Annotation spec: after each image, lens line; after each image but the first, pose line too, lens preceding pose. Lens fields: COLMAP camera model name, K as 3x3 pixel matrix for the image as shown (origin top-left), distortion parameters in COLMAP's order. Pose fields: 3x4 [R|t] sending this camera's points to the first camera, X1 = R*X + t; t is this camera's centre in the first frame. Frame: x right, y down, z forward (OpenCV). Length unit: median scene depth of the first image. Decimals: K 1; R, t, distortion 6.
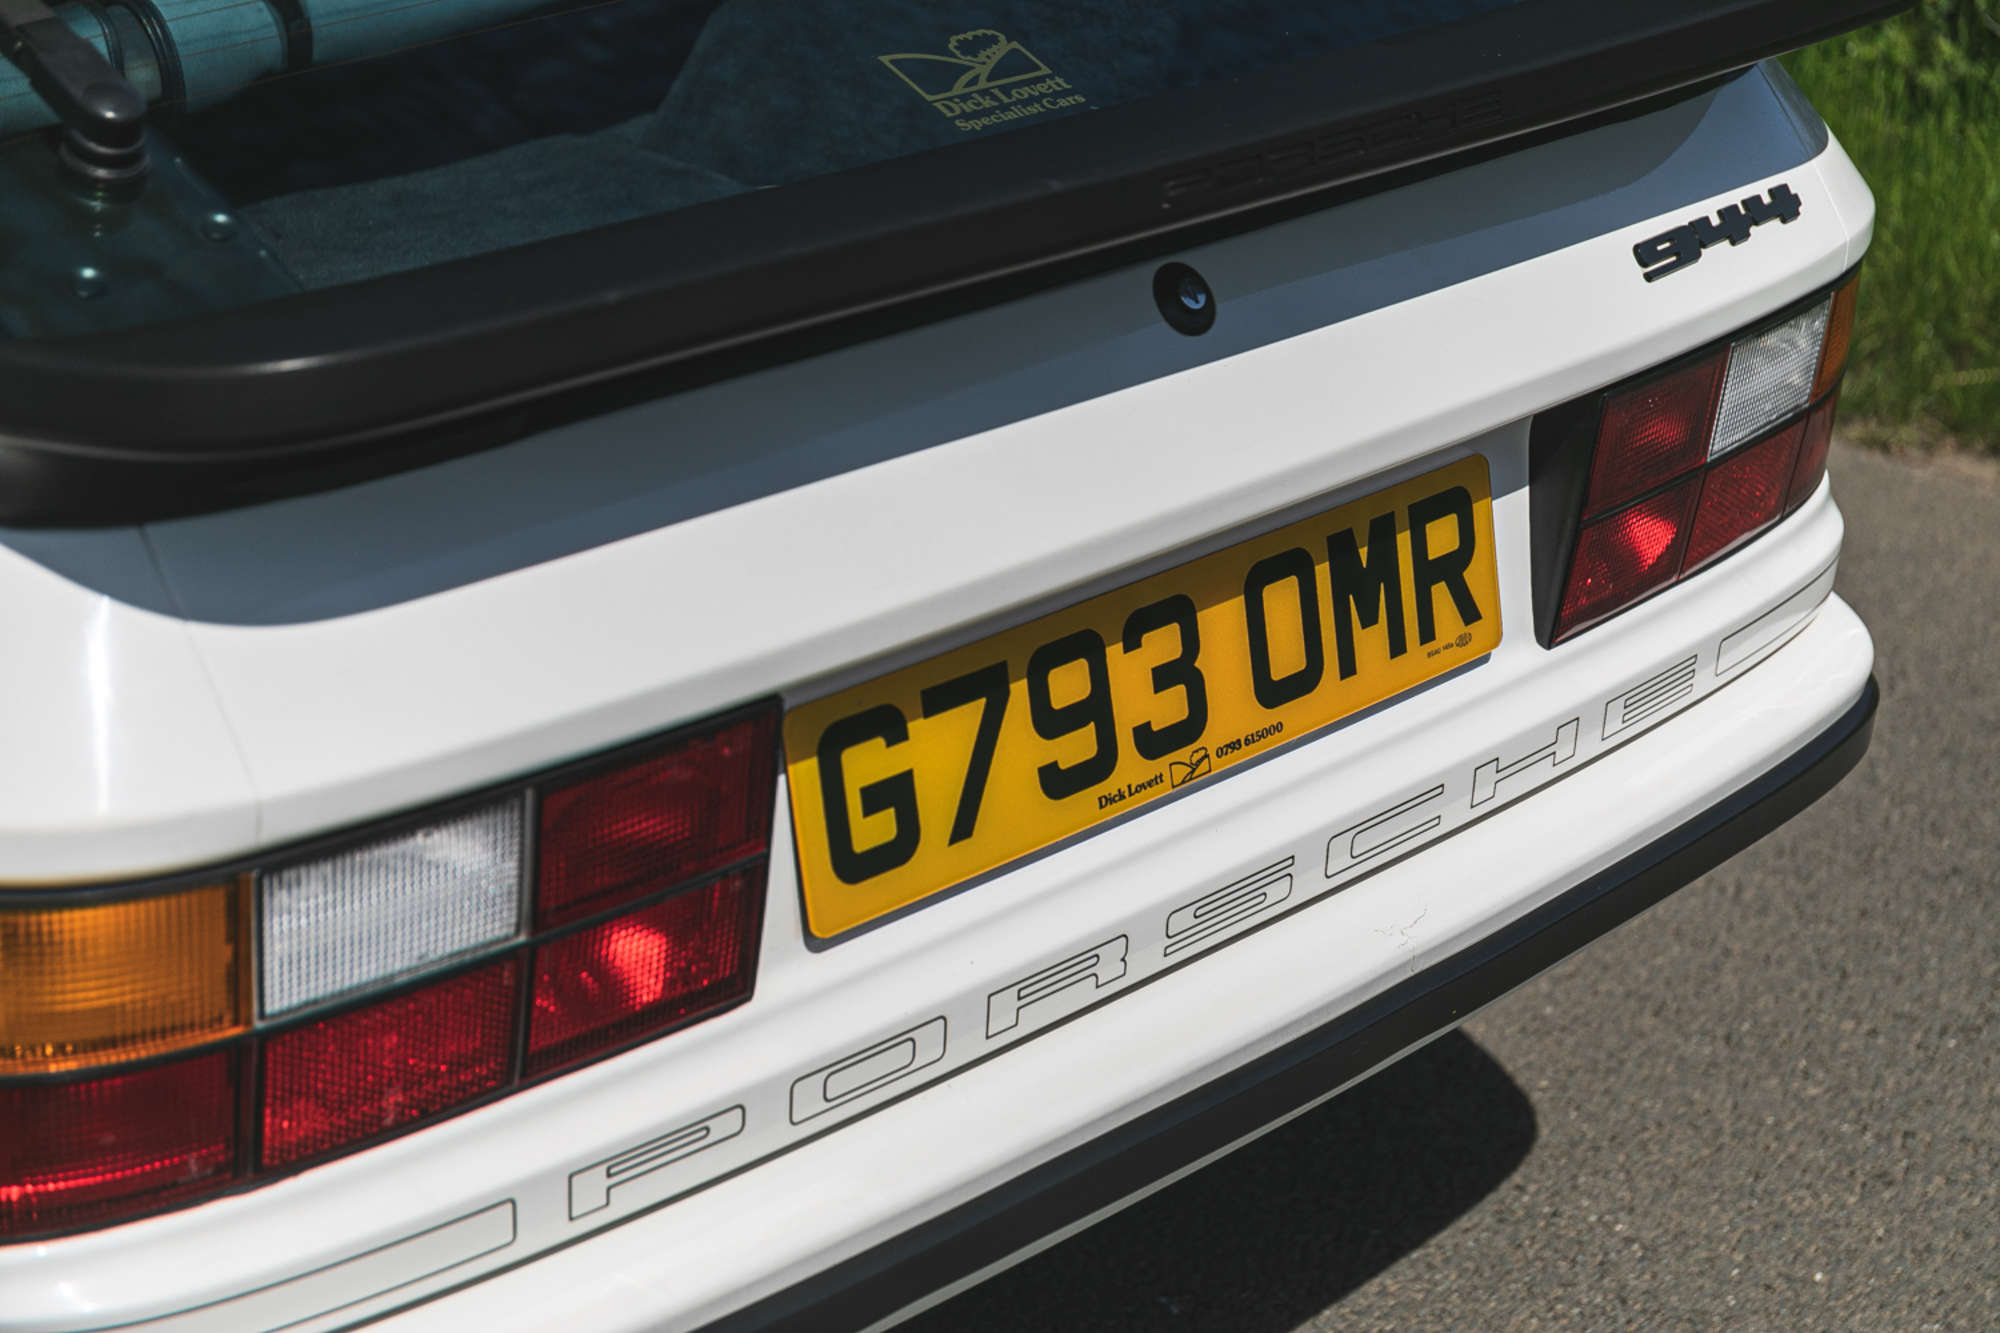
lens RADIAL K [[3906.4, 0, 1014.5], [0, 3906.4, 677.8], [0, 0, 1]] dist [-0.056172, 0.000000]
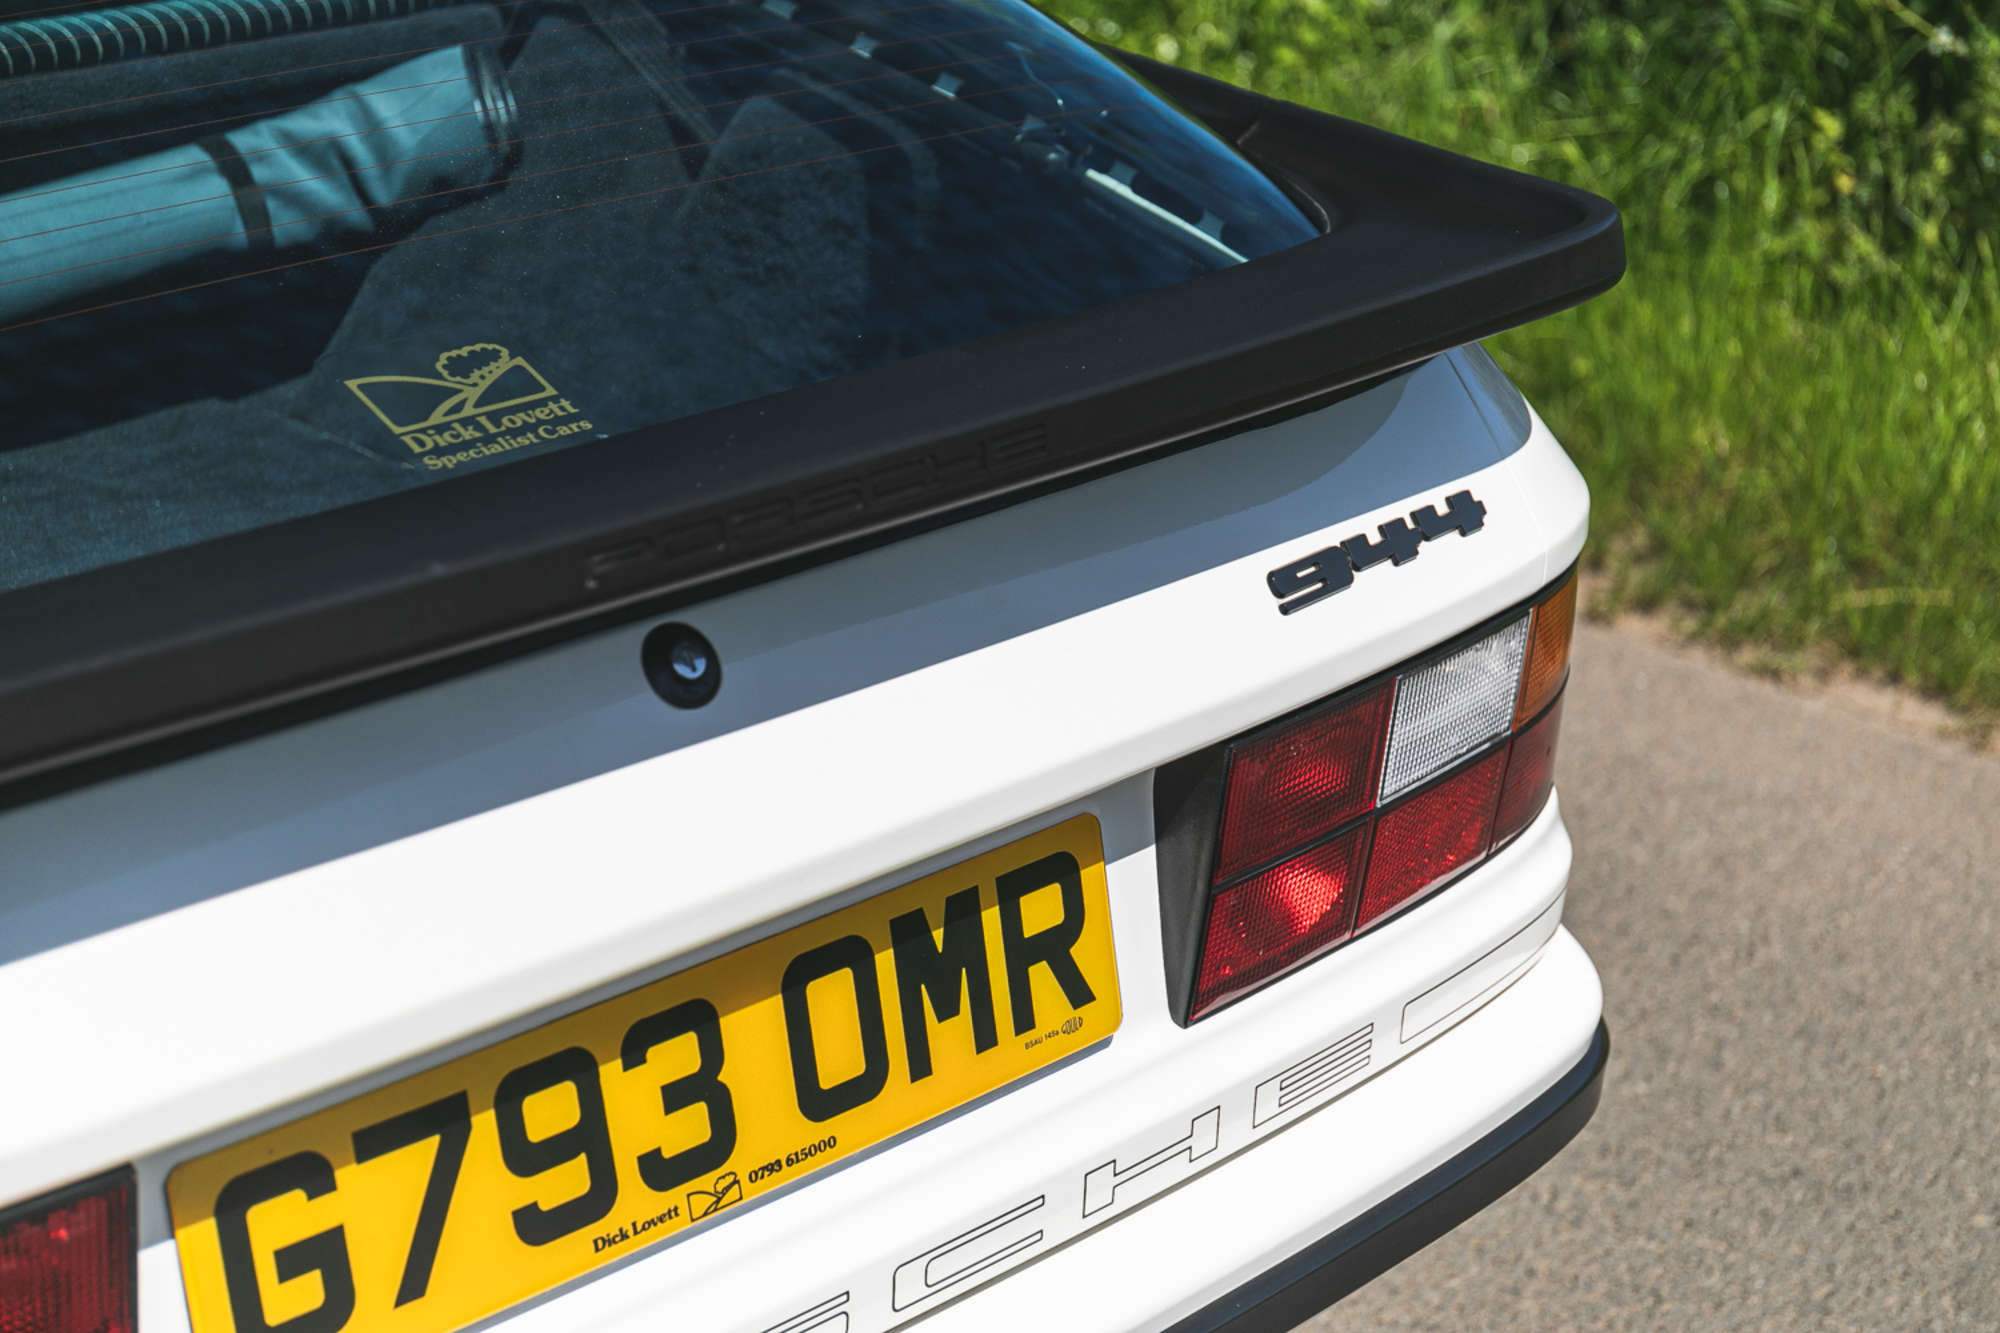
lens RADIAL K [[3906.4, 0, 992.6], [0, 3906.4, 668.3], [0, 0, 1]] dist [-0.056172, 0.000000]
pose [[0.999817, -0.000906, -0.019085, 0.126057], [0.000208, 0.999332, -0.036532, -0.063713], [0.019105, 0.036521, 0.999150, 0.138158]]
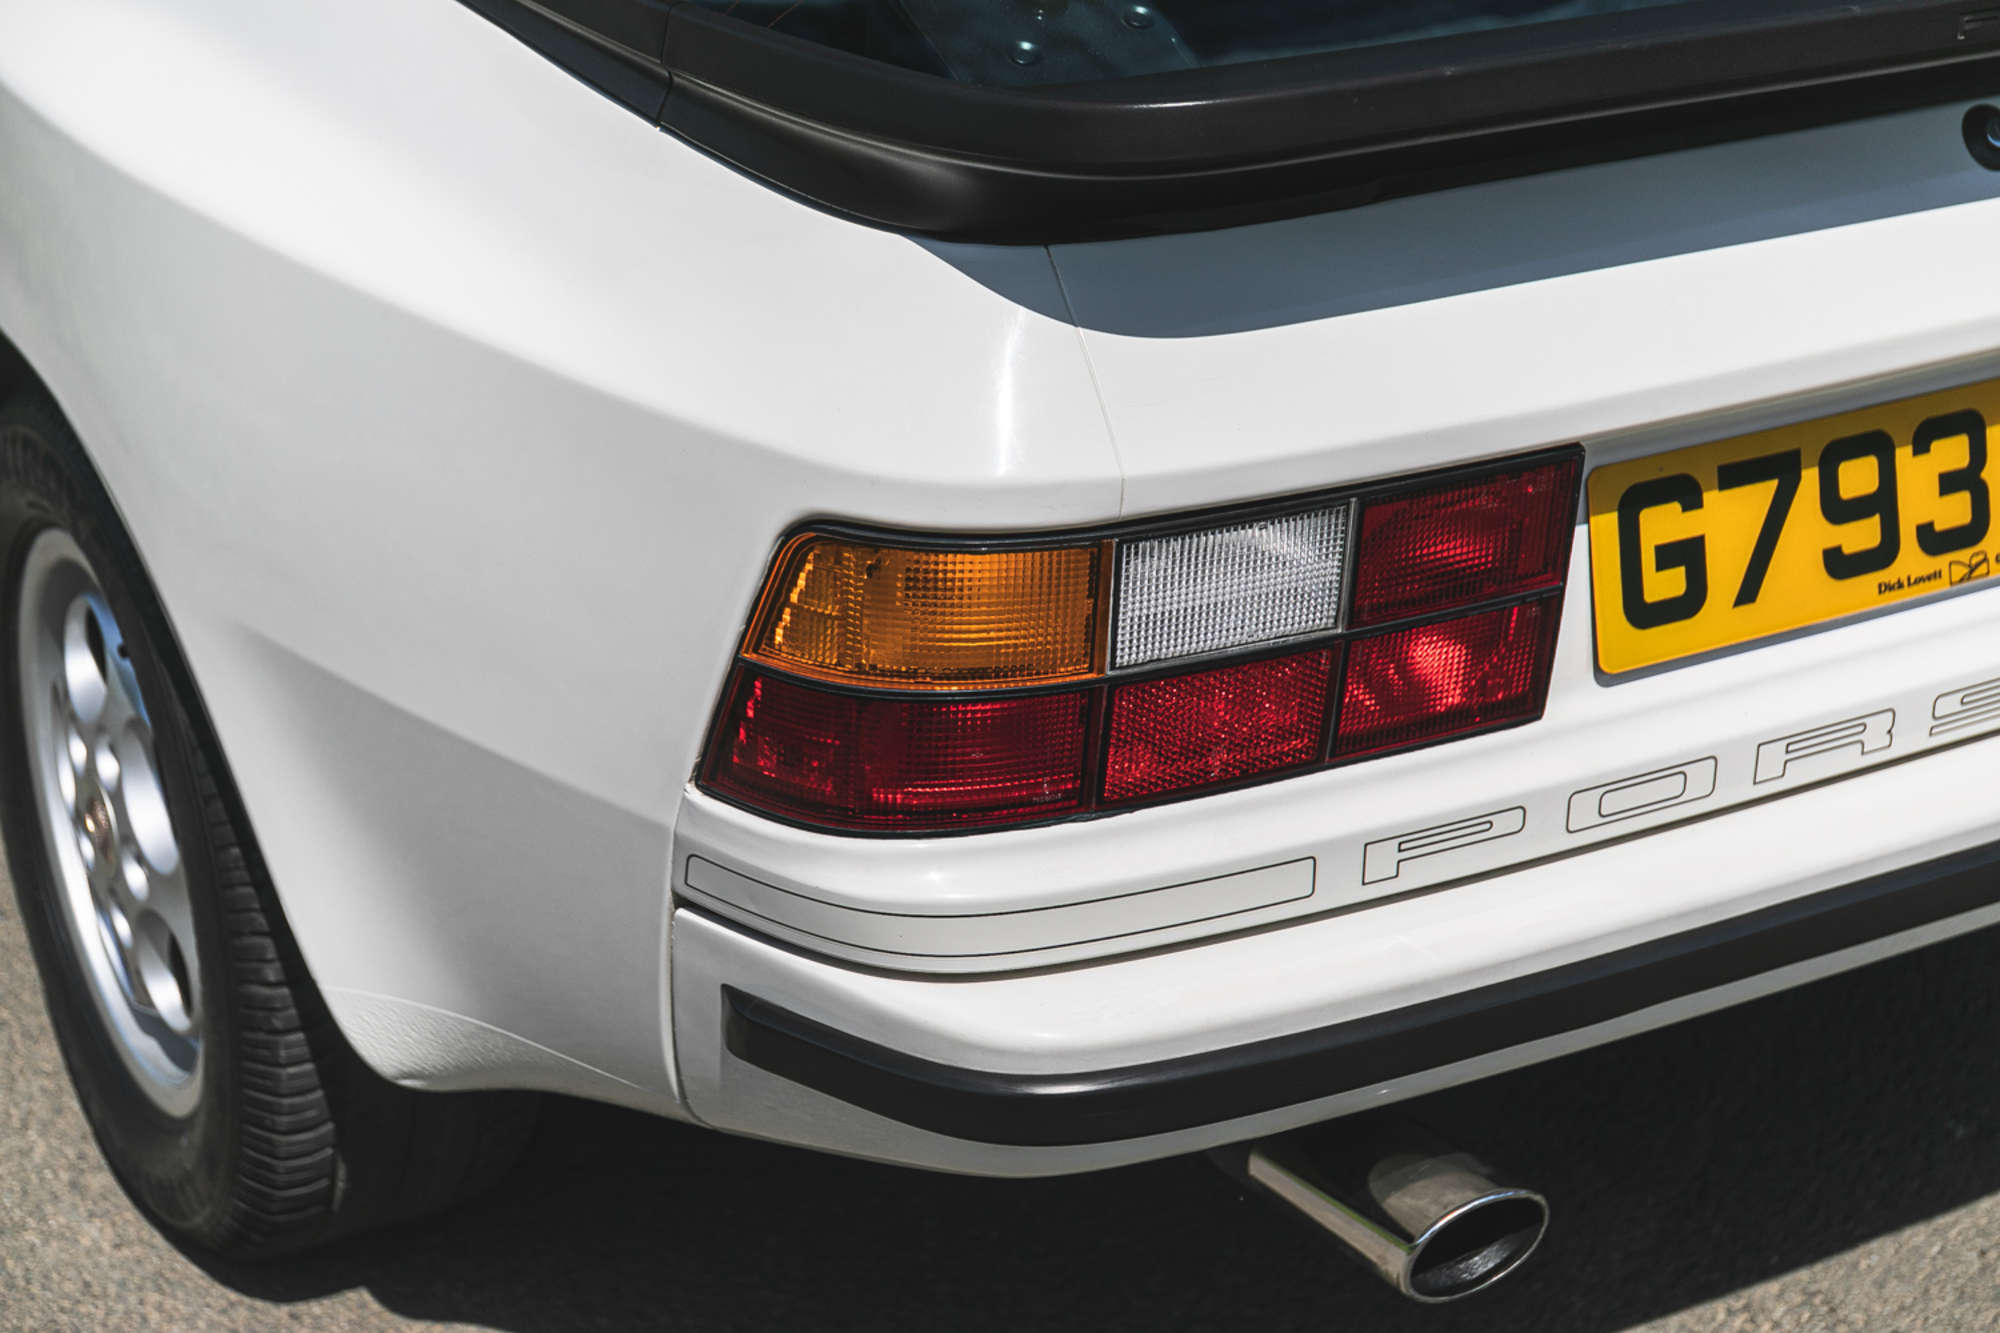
lens RADIAL K [[3906.4, 0, 992.7], [0, 3906.4, 661.1], [0, 0, 1]] dist [-0.056172, 0.000000]
pose [[0.964749, 0.084103, -0.249372, 0.056606], [-0.083546, 0.996421, 0.012837, 0.059447], [0.249559, 0.008449, 0.968323, -0.136109]]
